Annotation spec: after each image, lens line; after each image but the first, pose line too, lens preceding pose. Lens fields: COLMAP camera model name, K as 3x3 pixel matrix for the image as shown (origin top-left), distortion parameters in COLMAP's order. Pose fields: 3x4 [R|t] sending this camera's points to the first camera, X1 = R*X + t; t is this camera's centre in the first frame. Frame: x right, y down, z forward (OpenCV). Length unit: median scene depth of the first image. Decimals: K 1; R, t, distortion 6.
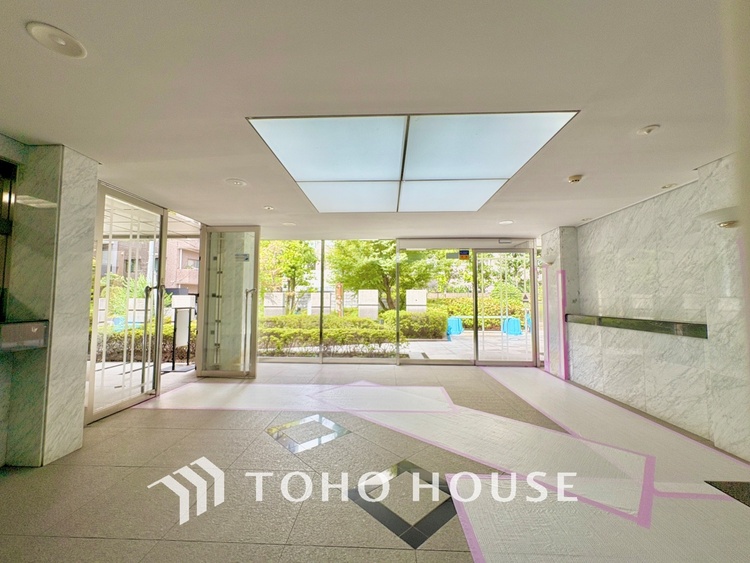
lens RADIAL K [[299.9, 0, 375.8], [0, 299.9, 281.2], [0, 0, 1]] dist [0.001396, 0.000197]
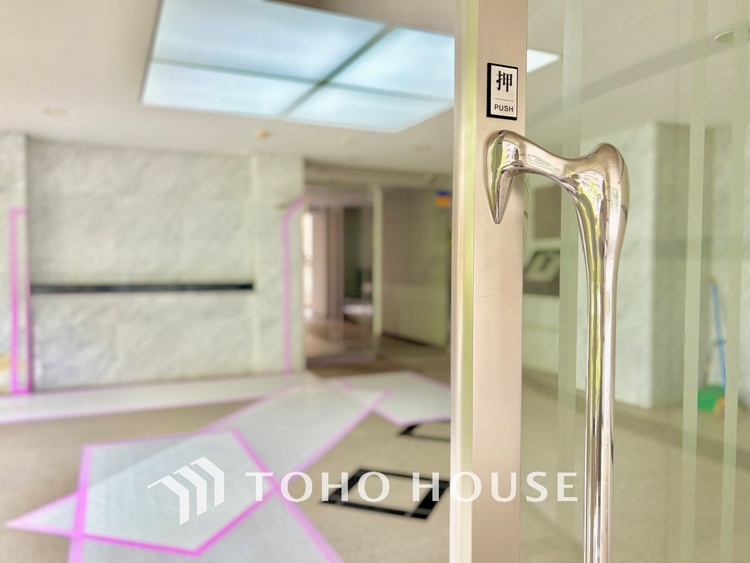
lens RADIAL K [[588.1, 0, 375.0], [0, 588.1, 281.5], [0, 0, 1]] dist [0.000295, 0.000092]
pose [[-0.451462, -0.031099, 0.891748, -0.864017], [-0.062620, 0.998033, 0.003103, 0.070759], [-0.890090, -0.054440, -0.452521, 1.103939]]
